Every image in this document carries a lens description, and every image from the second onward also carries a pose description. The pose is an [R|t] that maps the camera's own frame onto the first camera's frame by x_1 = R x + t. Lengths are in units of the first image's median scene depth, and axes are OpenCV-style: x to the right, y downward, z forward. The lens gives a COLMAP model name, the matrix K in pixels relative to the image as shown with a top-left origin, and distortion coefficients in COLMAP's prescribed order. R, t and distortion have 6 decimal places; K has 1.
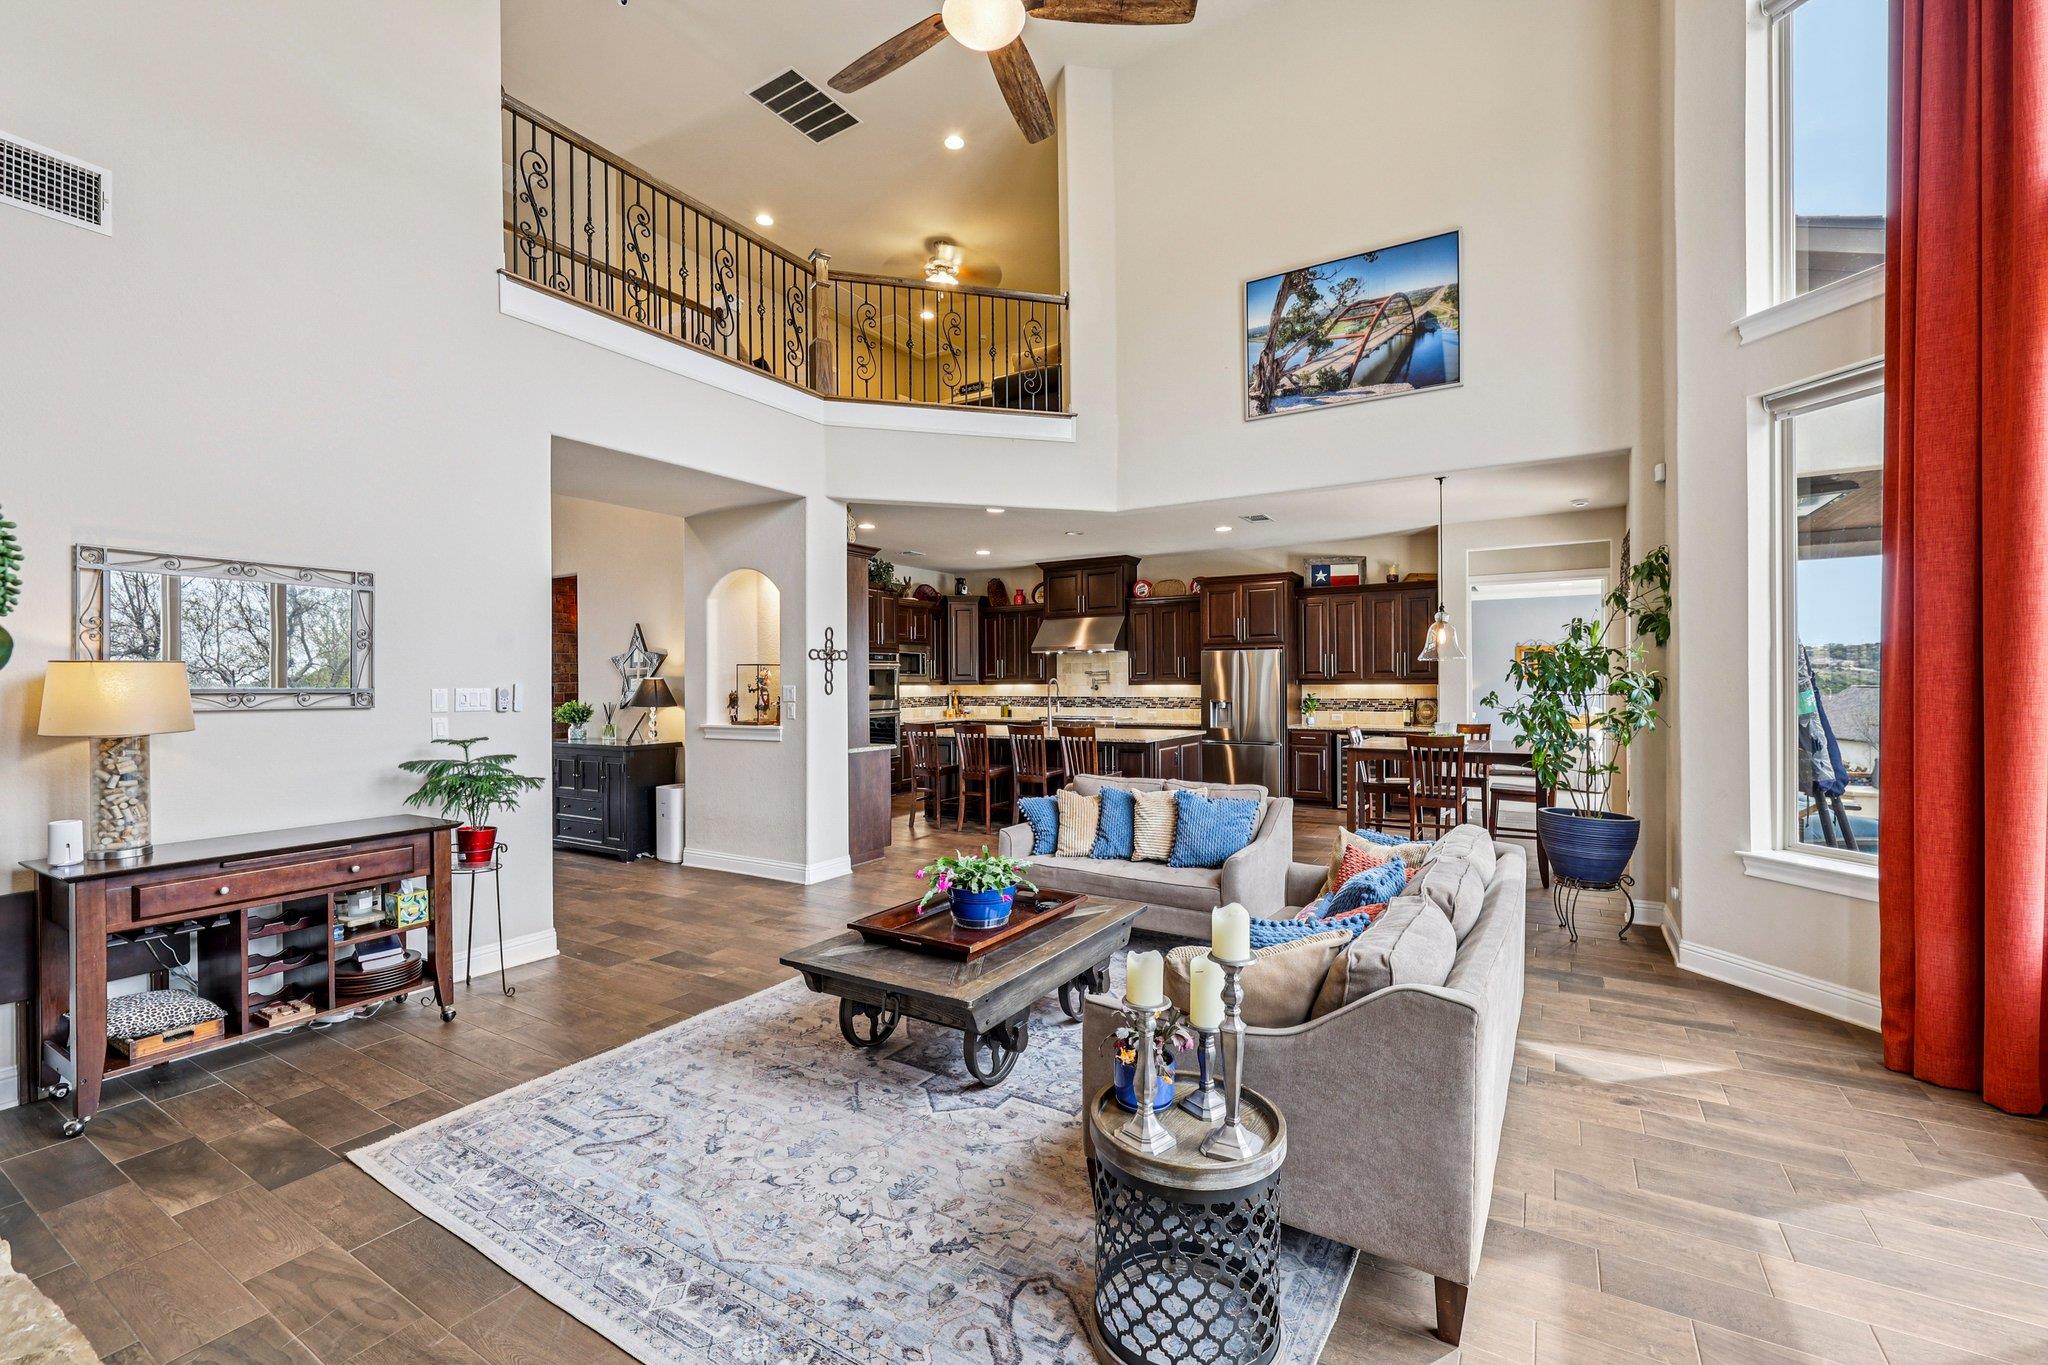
lens RADIAL K [[860.2, 0, 1024.0], [0, 860.2, 682.5], [0, 0, 1]] dist [-0.001353, 0.000001]
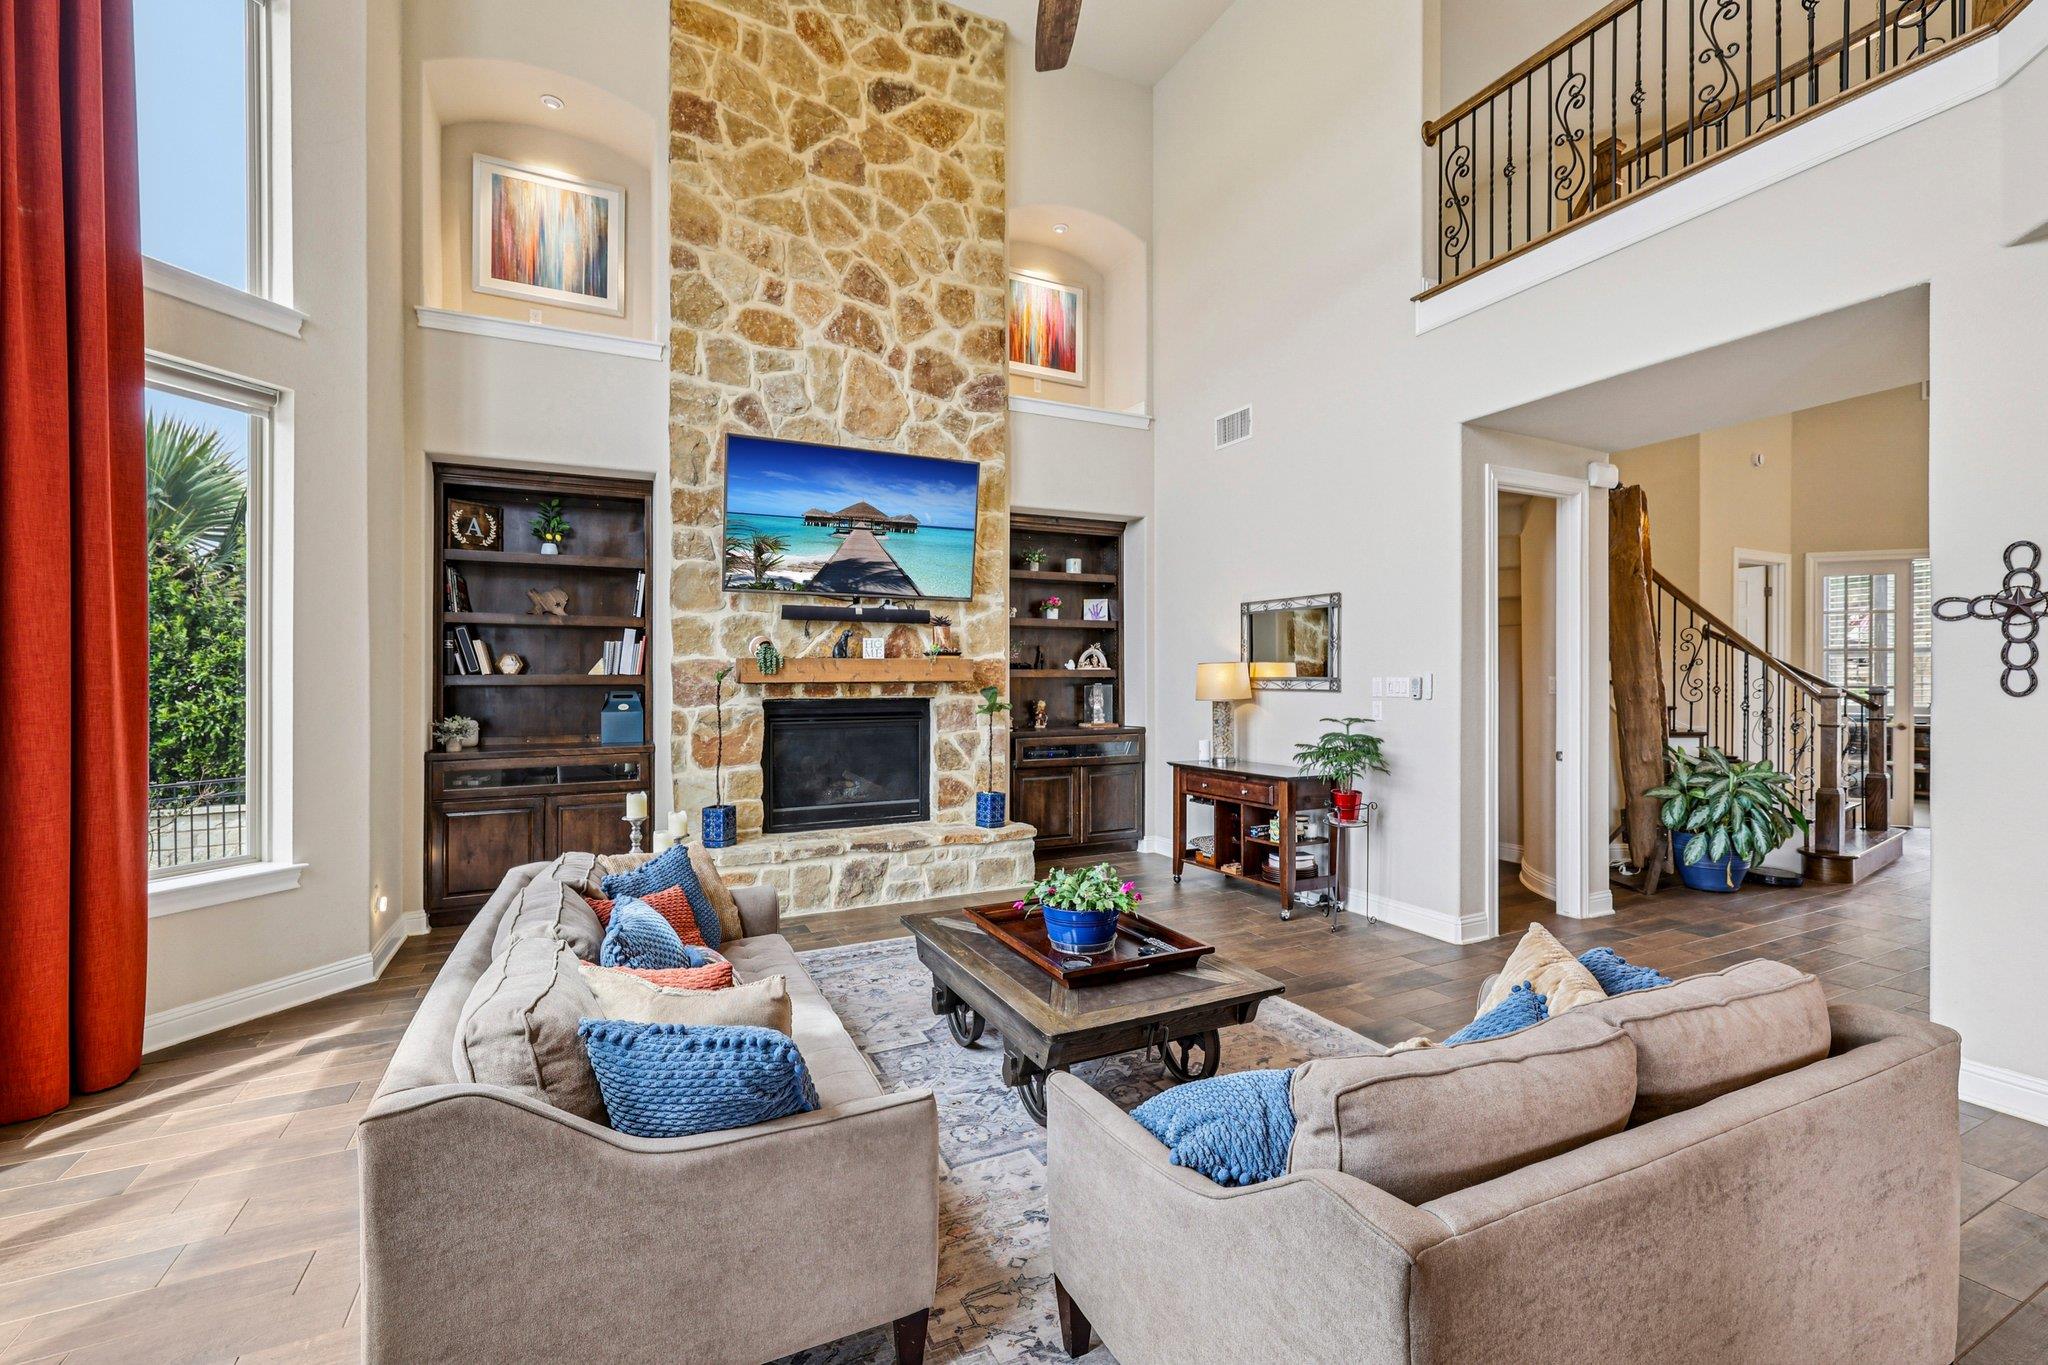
lens RADIAL K [[860.2, 0, 1024.0], [0, 860.2, 682.5], [0, 0, 1]] dist [-0.001353, 0.000001]
pose [[-0.527285, 0.009975, -0.849630, 0.670517], [0.003557, 0.999948, 0.009532, 0.001243], [0.849681, 0.002005, -0.527293, 1.303421]]
